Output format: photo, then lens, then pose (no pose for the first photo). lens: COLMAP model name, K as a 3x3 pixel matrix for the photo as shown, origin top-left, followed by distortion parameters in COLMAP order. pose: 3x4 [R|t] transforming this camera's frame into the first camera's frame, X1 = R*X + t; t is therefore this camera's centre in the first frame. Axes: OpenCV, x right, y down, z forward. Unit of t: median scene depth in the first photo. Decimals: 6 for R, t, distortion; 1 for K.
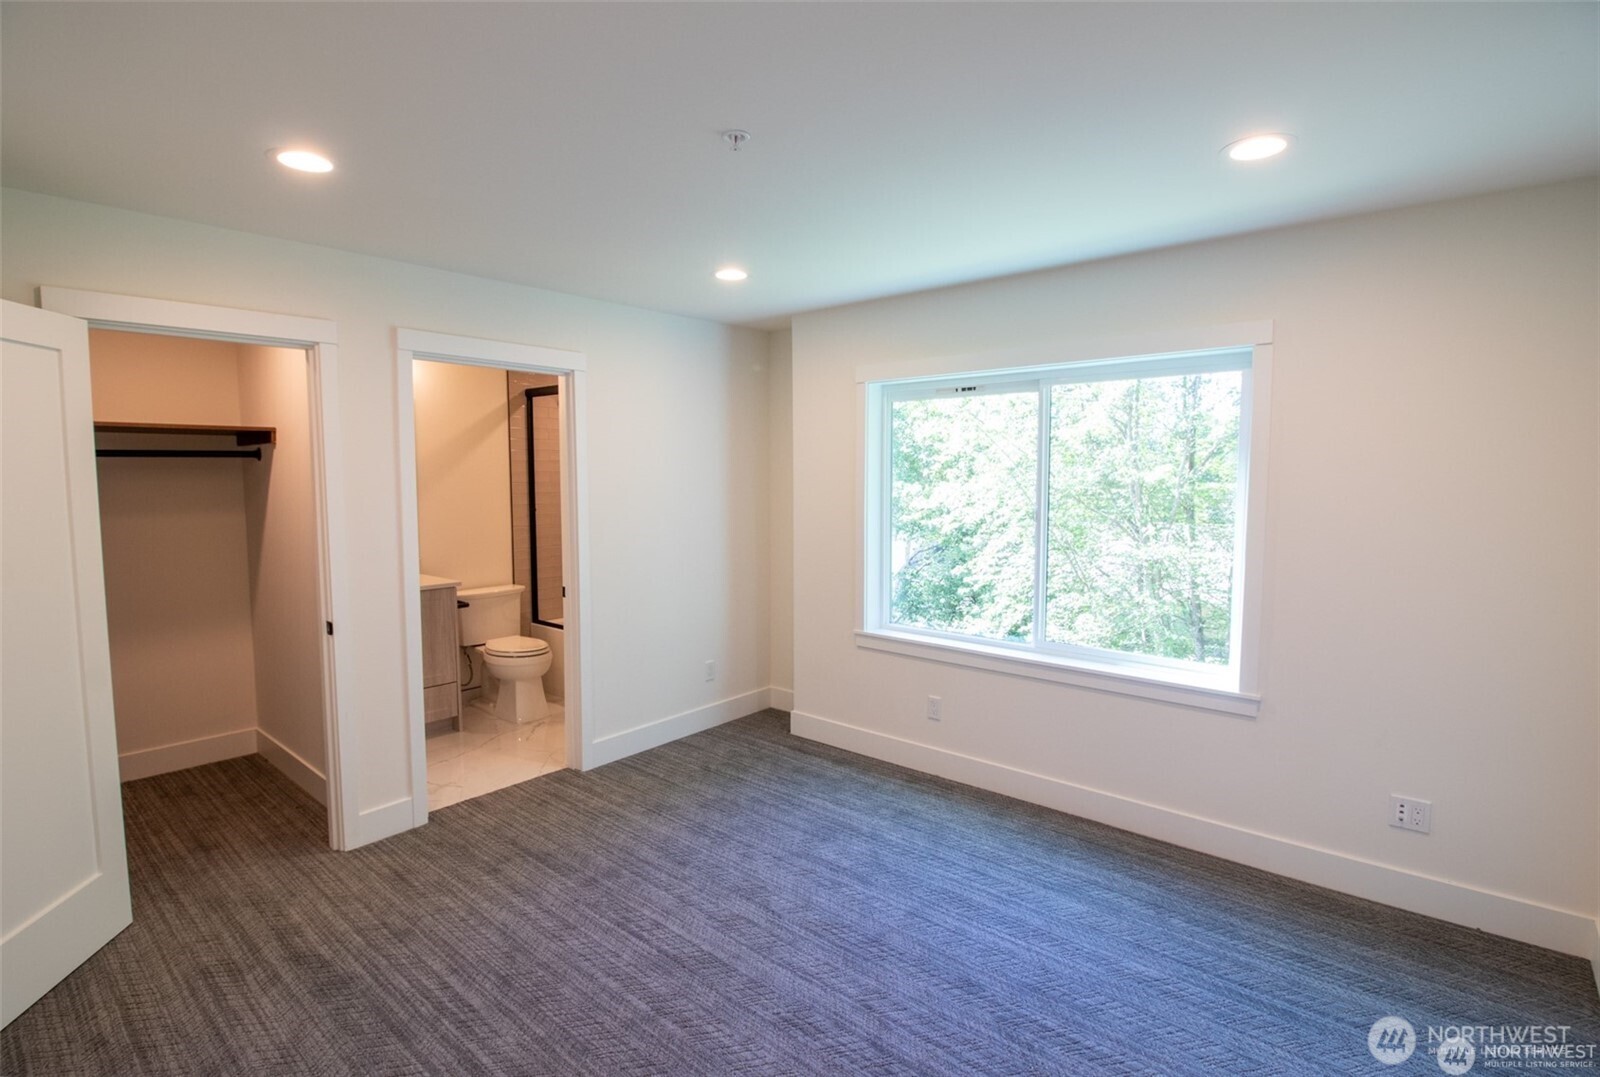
lens RADIAL K [[756.5, 0, 801.6], [0, 756.5, 536.4], [0, 0, 1]] dist [-0.016609, -0.001473]
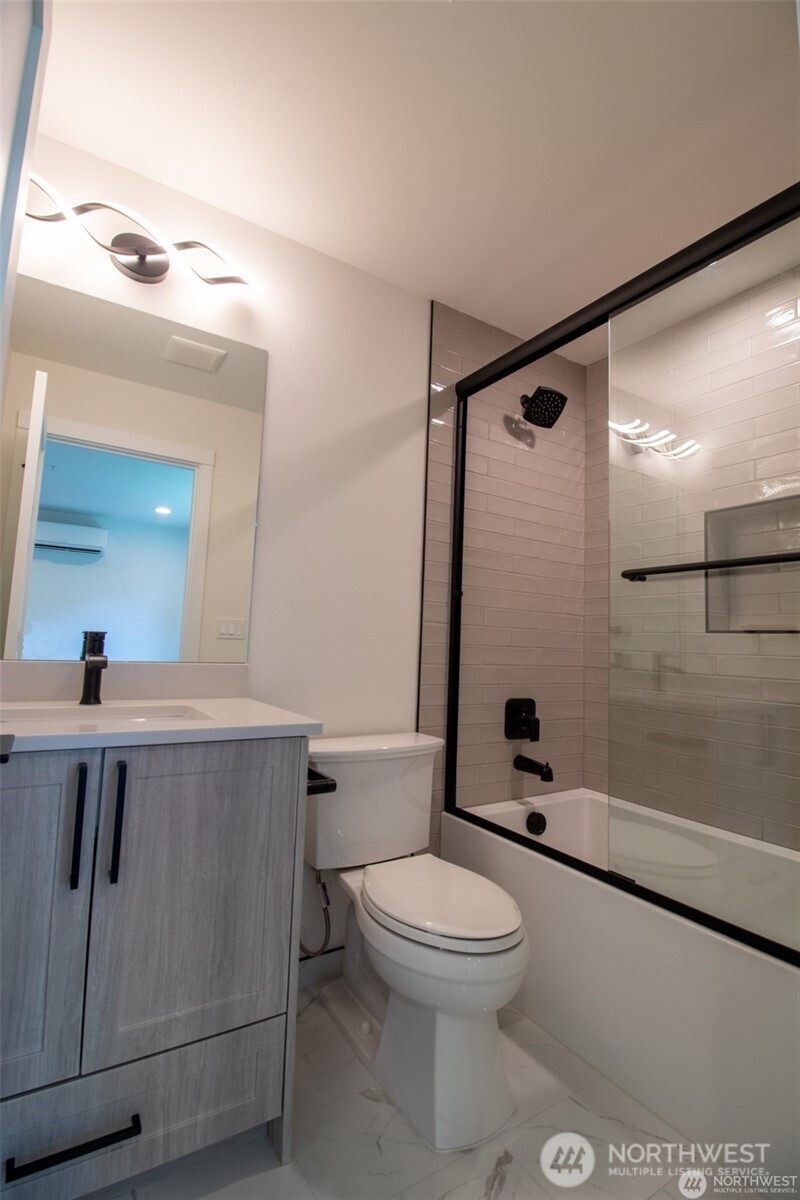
lens RADIAL K [[567.4, 0, 397.1], [0, 567.4, 593.6], [0, 0, 1]] dist [-0.016609, -0.001473]
pose [[0.952394, 0.011244, -0.304663, -0.298284], [-0.064199, 0.984309, -0.164363, 0.037041], [0.298034, 0.176097, 0.938171, 0.663017]]
